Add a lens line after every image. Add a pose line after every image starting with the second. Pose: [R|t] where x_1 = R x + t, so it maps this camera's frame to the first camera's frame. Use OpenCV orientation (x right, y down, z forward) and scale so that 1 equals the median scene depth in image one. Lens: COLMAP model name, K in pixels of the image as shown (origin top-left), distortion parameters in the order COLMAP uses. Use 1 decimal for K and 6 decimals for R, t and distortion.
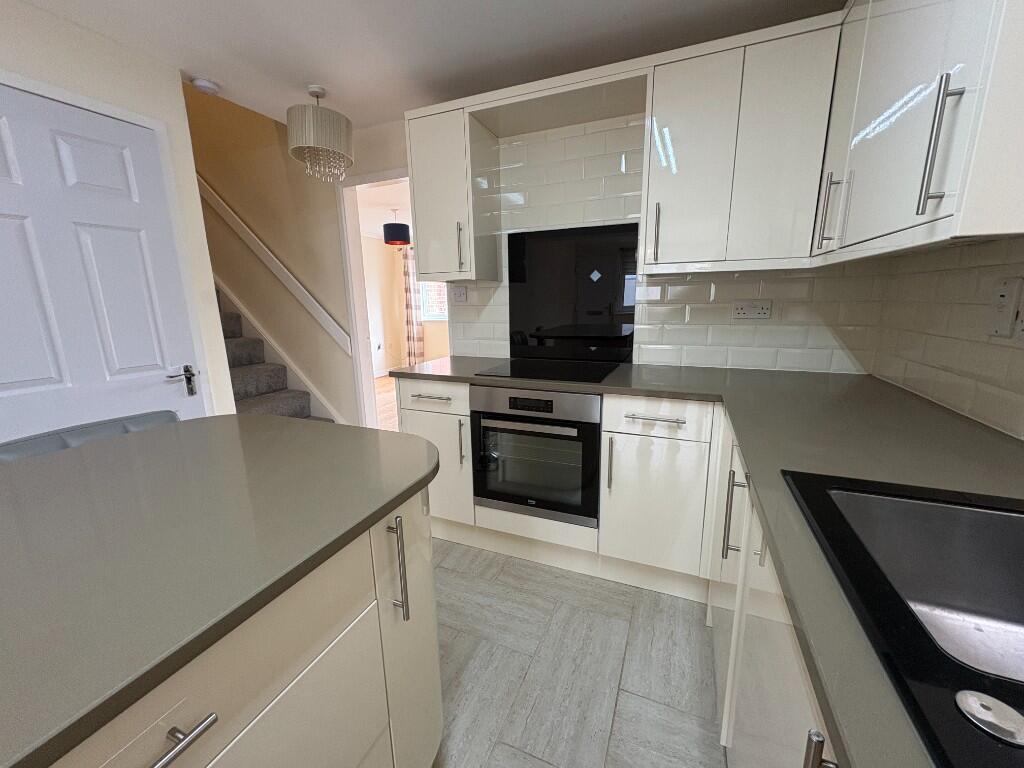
lens RADIAL K [[406.2, 0, 508.5], [0, 406.2, 384.2], [0, 0, 1]] dist [0.003763, -0.001253]
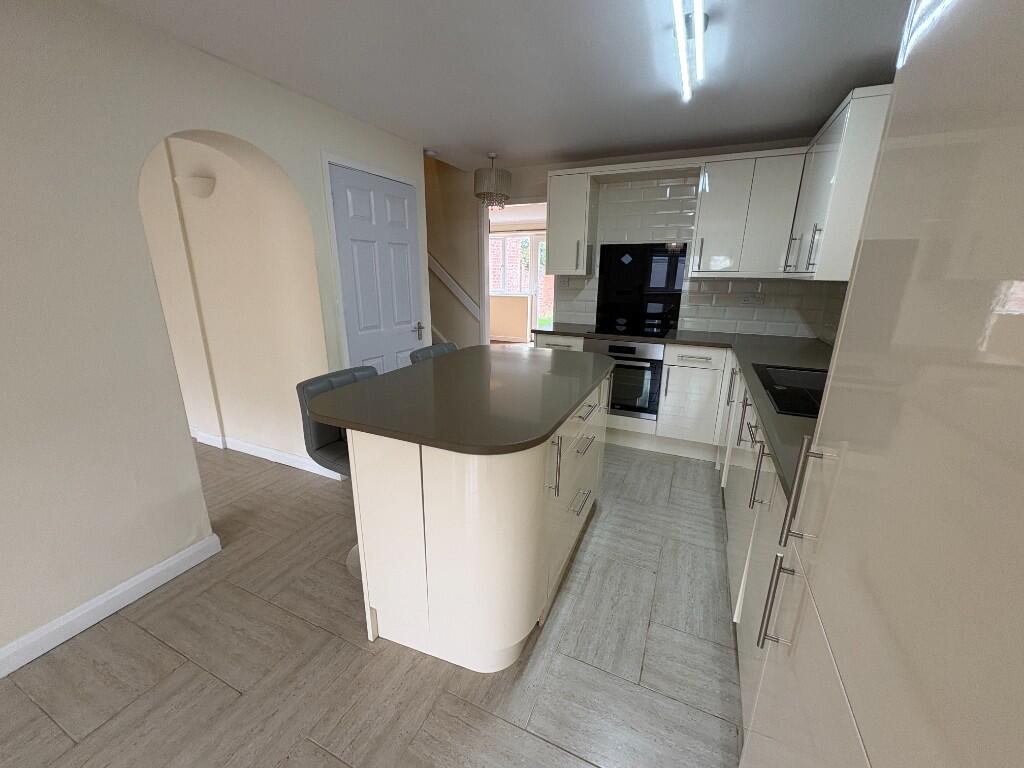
lens RADIAL K [[406.2, 0, 507.4], [0, 406.2, 382.9], [0, 0, 1]] dist [0.003763, -0.001253]
pose [[0.999257, 0.031941, -0.021560, -0.379454], [-0.030628, 0.997804, 0.058736, 0.100188], [0.023389, -0.058032, 0.998041, -0.743258]]
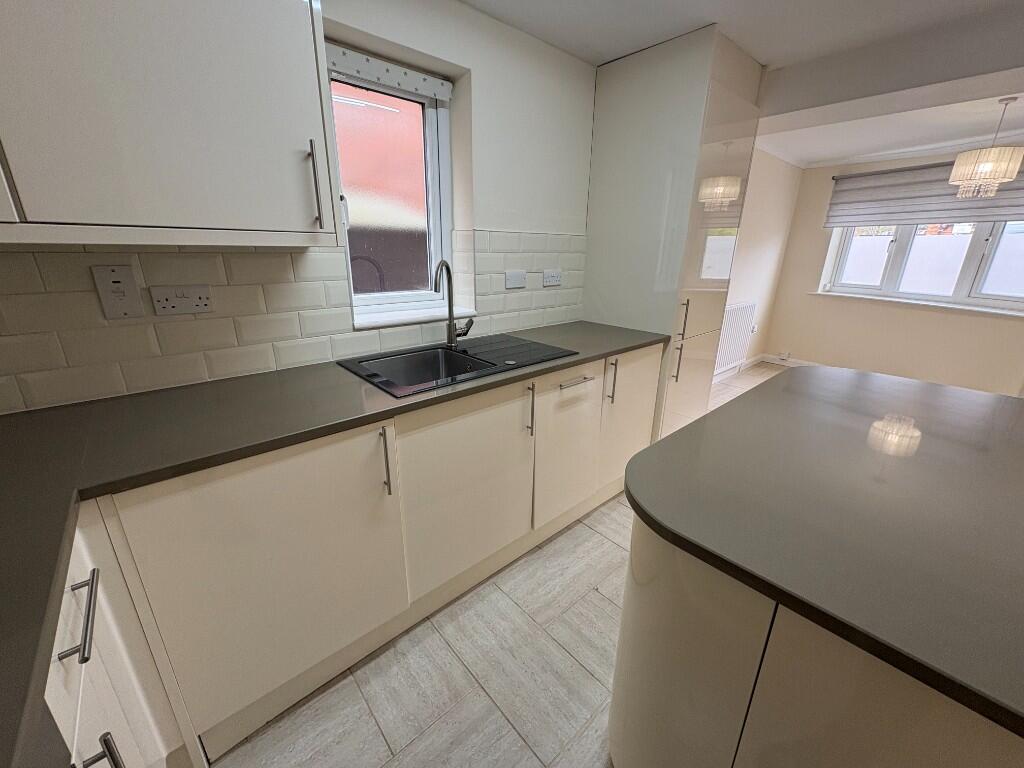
lens RADIAL K [[406.2, 0, 512.8], [0, 406.2, 386.2], [0, 0, 1]] dist [0.003763, -0.001253]
pose [[-0.908164, -0.129677, 0.398023, -0.141925], [0.090757, 0.867202, 0.489616, -0.231299], [-0.408658, 0.480775, -0.775793, 0.859067]]
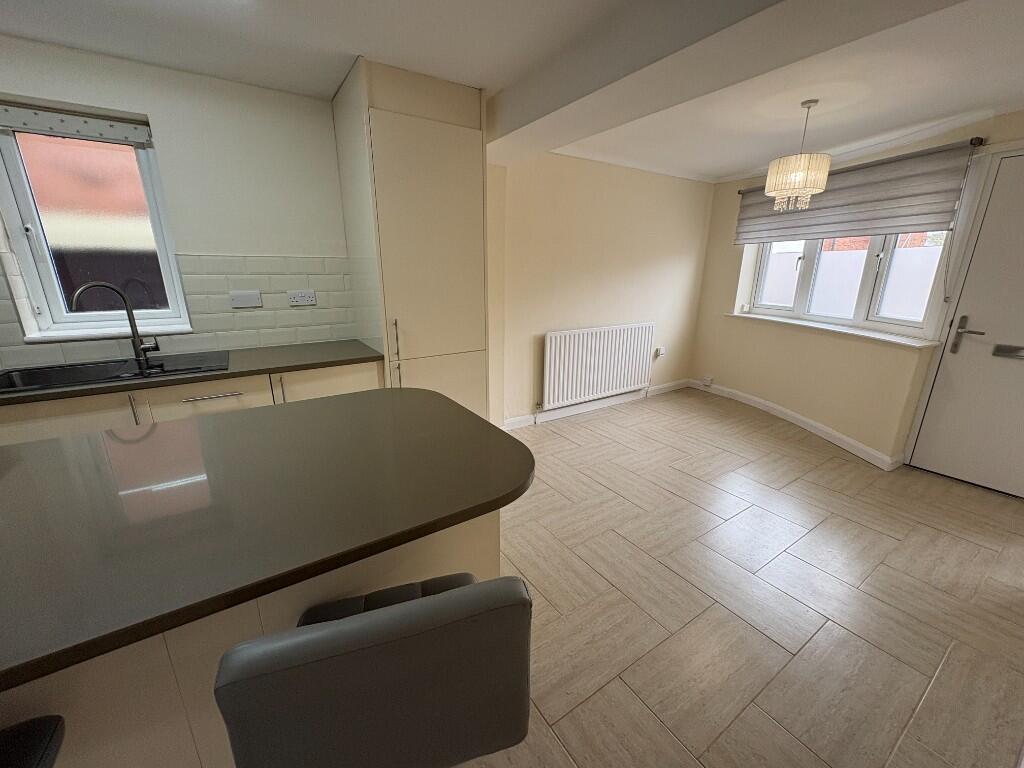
lens RADIAL K [[406.2, 0, 514.3], [0, 406.2, 386.0], [0, 0, 1]] dist [0.003763, -0.001253]
pose [[-0.836467, -0.139815, 0.529882, -1.024960], [0.125831, 0.892073, 0.434018, -0.126455], [-0.533376, 0.429717, -0.728597, 0.387669]]
